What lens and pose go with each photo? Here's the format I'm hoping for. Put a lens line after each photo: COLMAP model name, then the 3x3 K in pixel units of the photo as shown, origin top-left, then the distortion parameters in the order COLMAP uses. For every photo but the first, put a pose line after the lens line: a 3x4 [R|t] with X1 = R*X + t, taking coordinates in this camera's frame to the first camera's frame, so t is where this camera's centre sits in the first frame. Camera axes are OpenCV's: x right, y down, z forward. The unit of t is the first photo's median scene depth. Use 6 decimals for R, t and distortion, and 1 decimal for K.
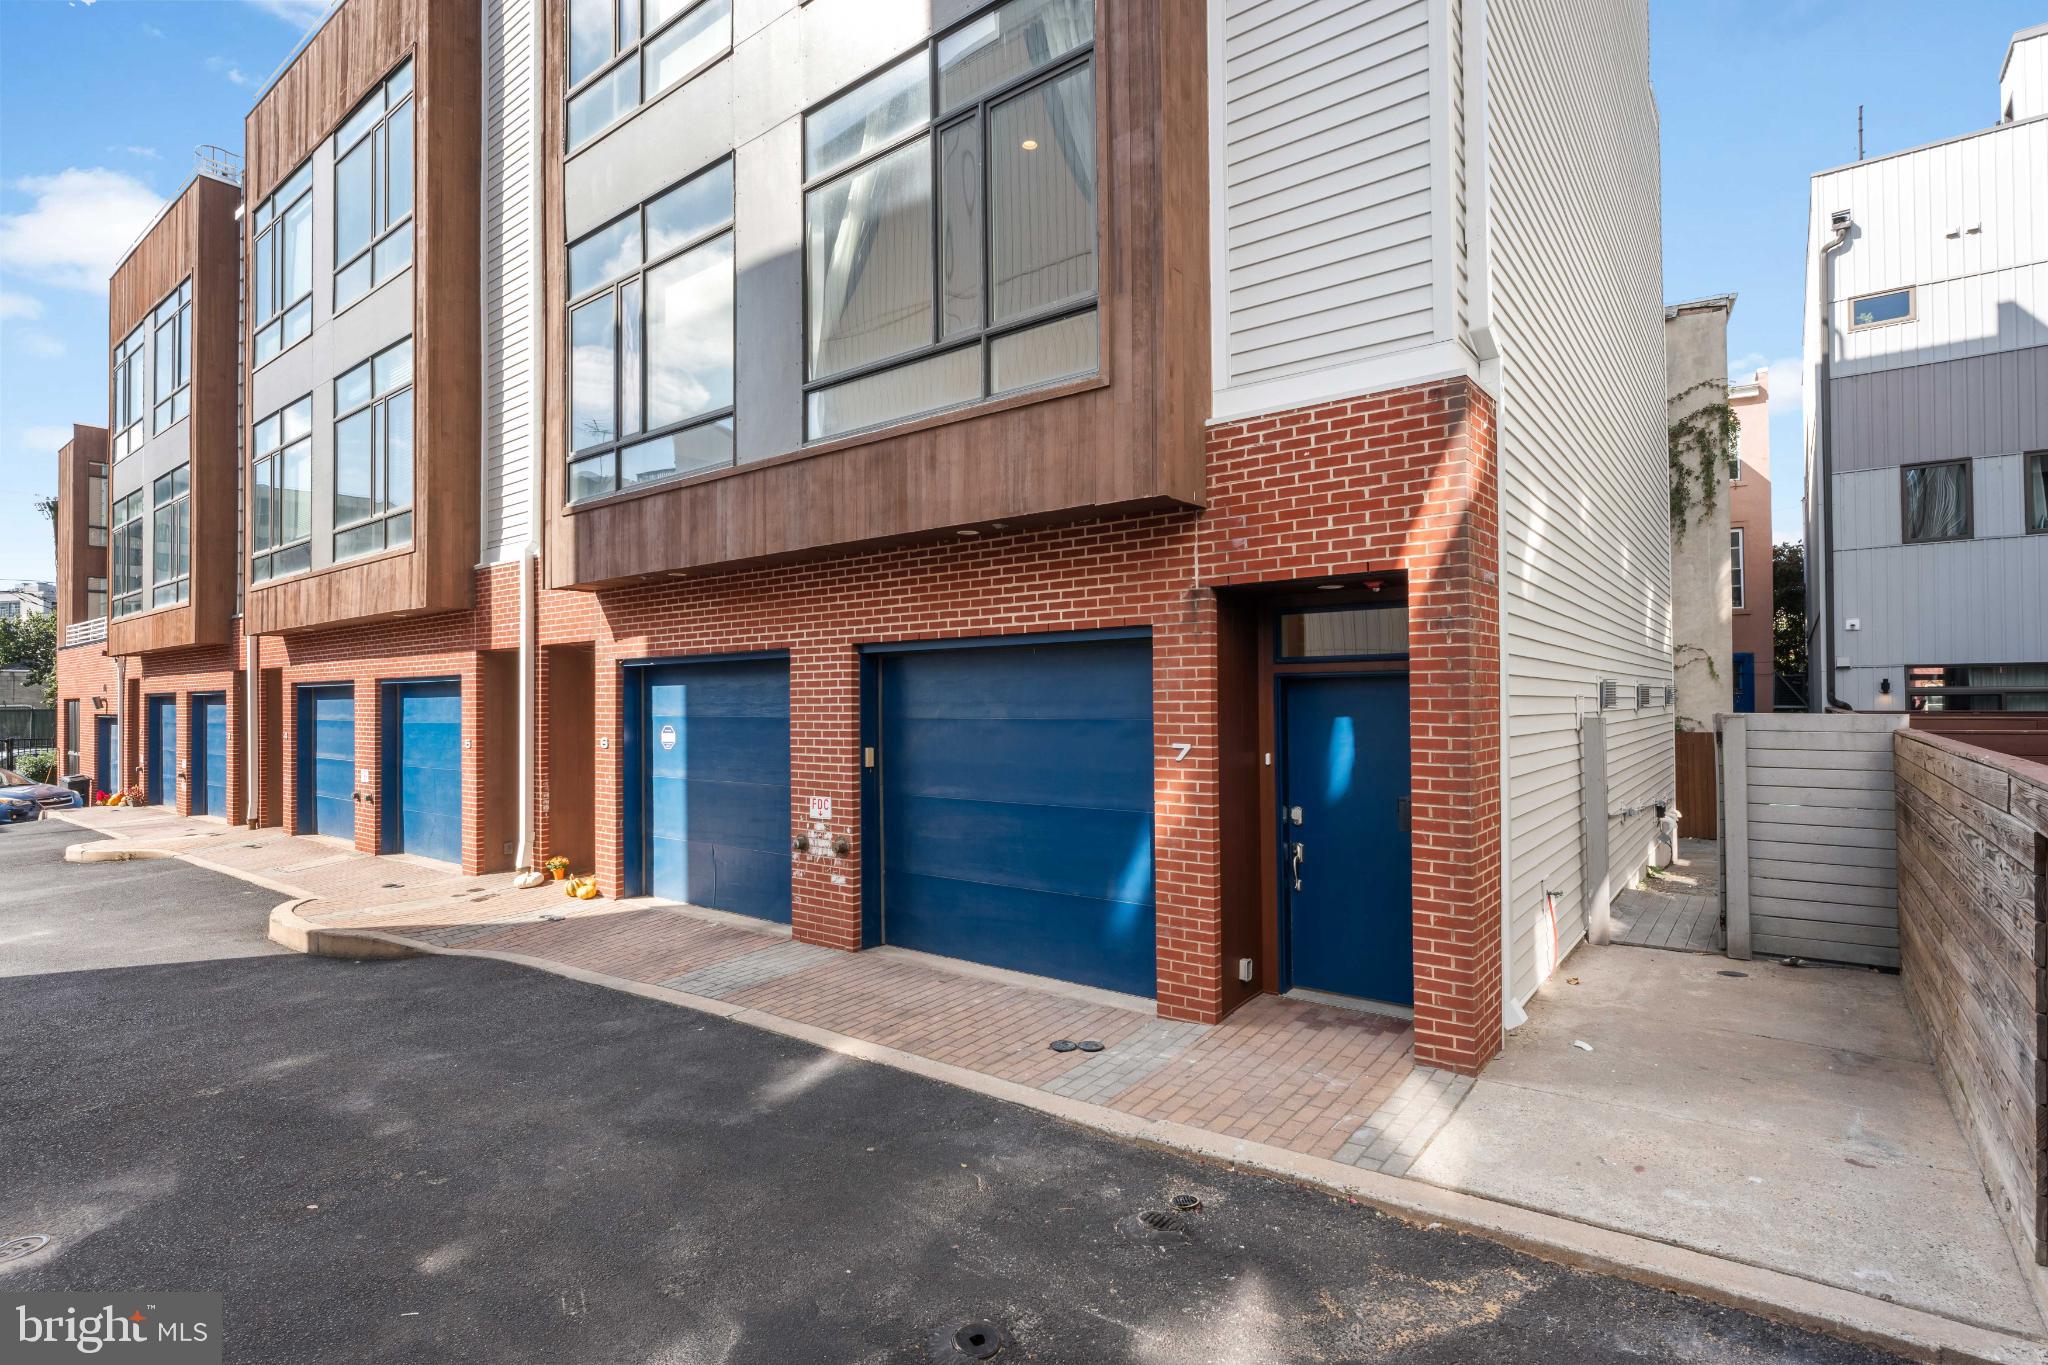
lens RADIAL K [[975.2, 0, 1026.1], [0, 975.2, 678.7], [0, 0, 1]] dist [-0.003131, -0.000255]
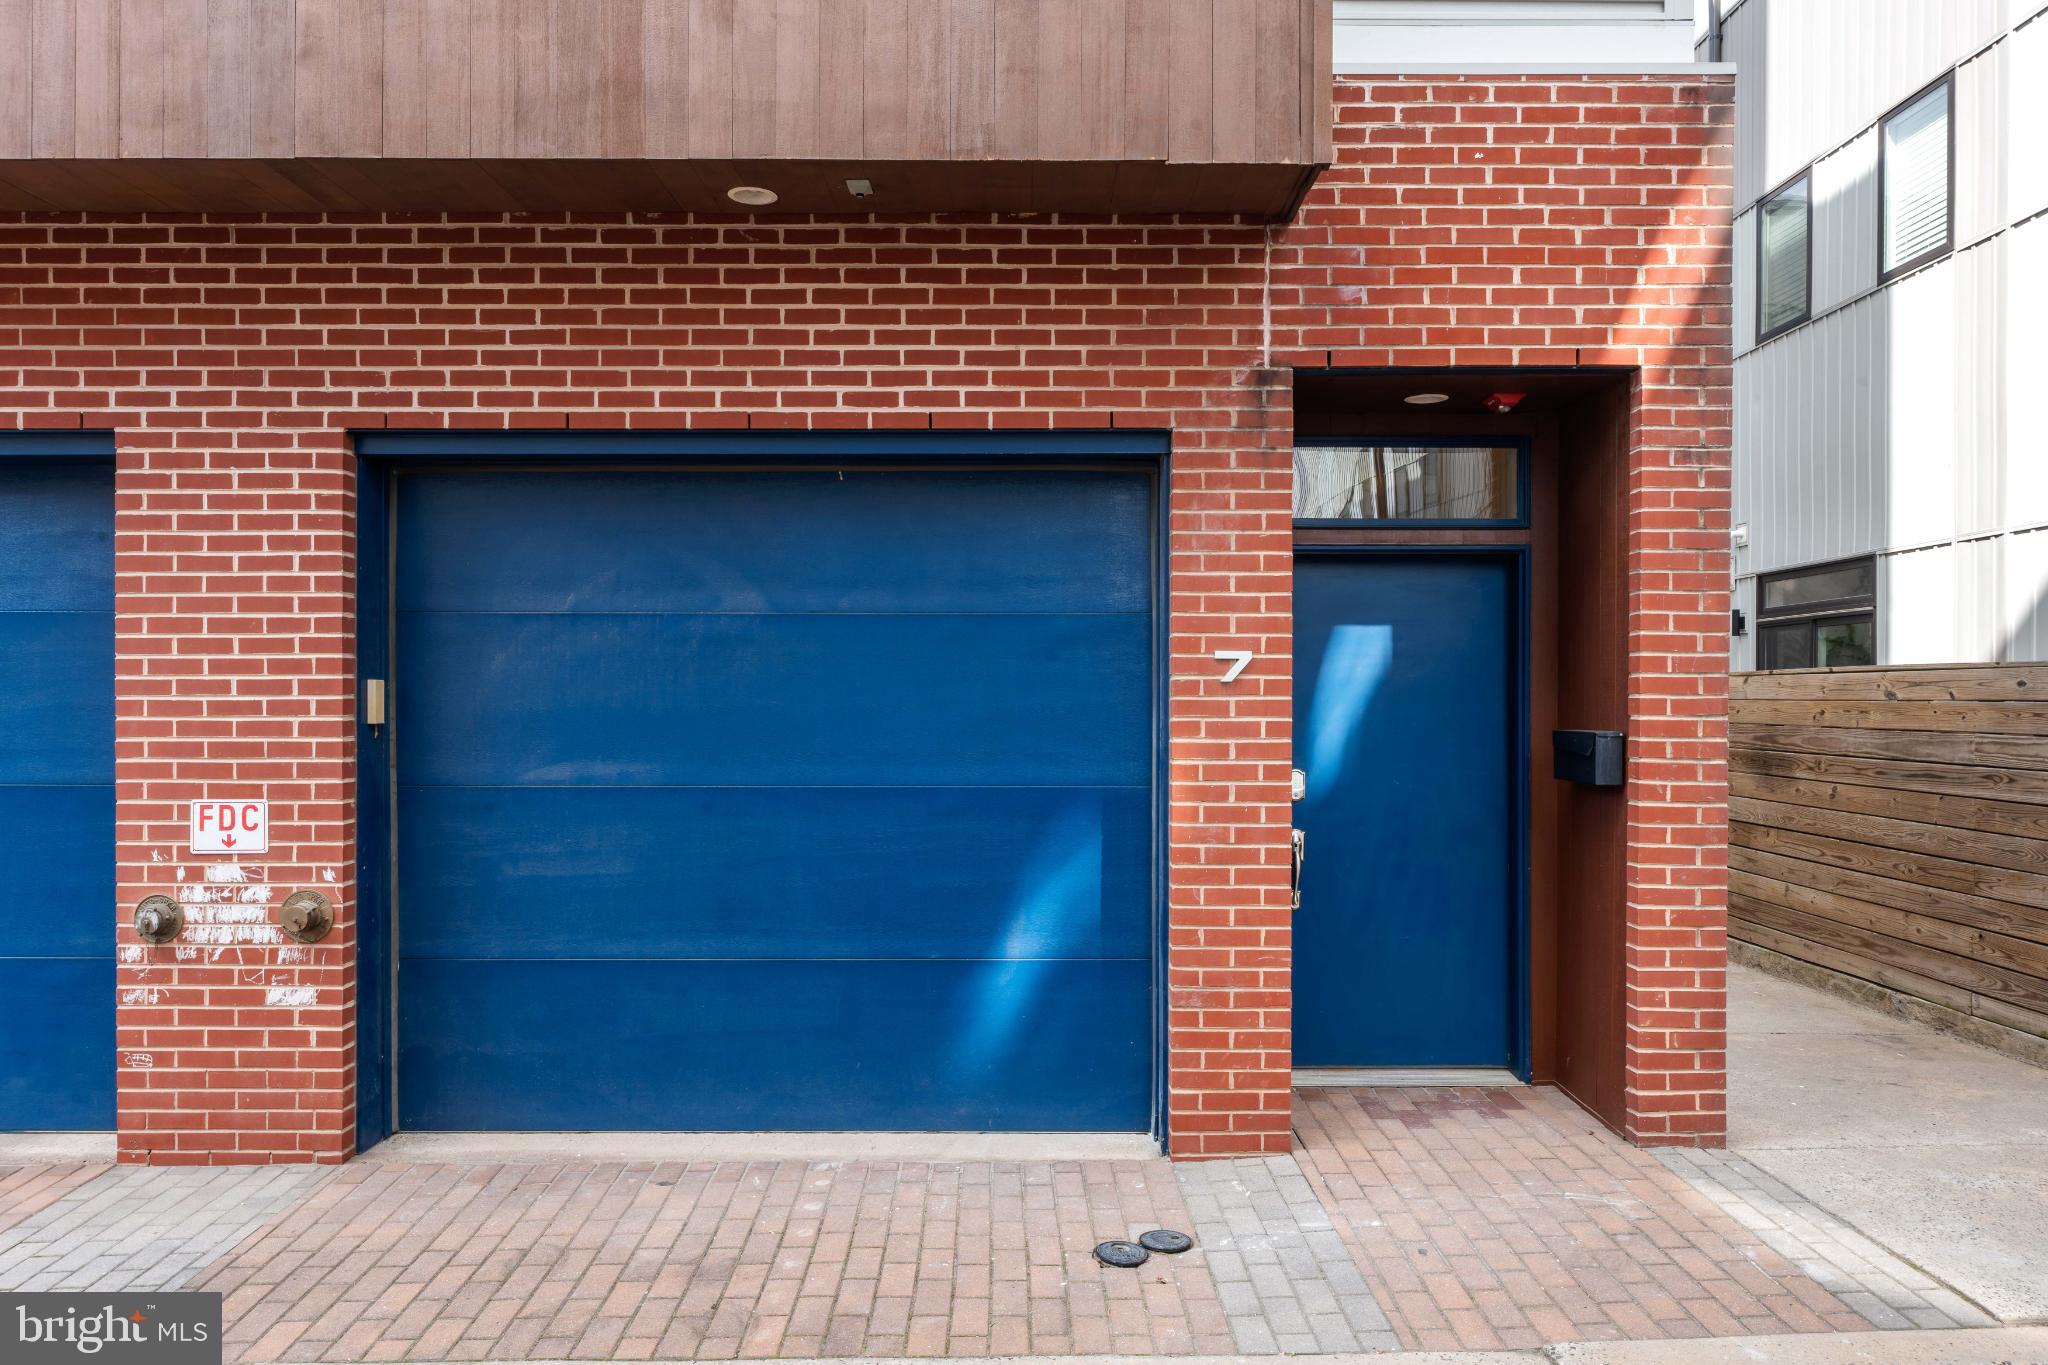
lens RADIAL K [[1364.5, 0, 1027.5], [0, 1364.5, 695.5], [0, 0, 1]] dist [-0.002003, 0.000184]
pose [[0.792217, 0.009465, 0.610167, -0.407064], [-0.022361, 0.999658, 0.013525, 0.086254], [-0.609830, -0.024359, 0.792158, 0.479970]]
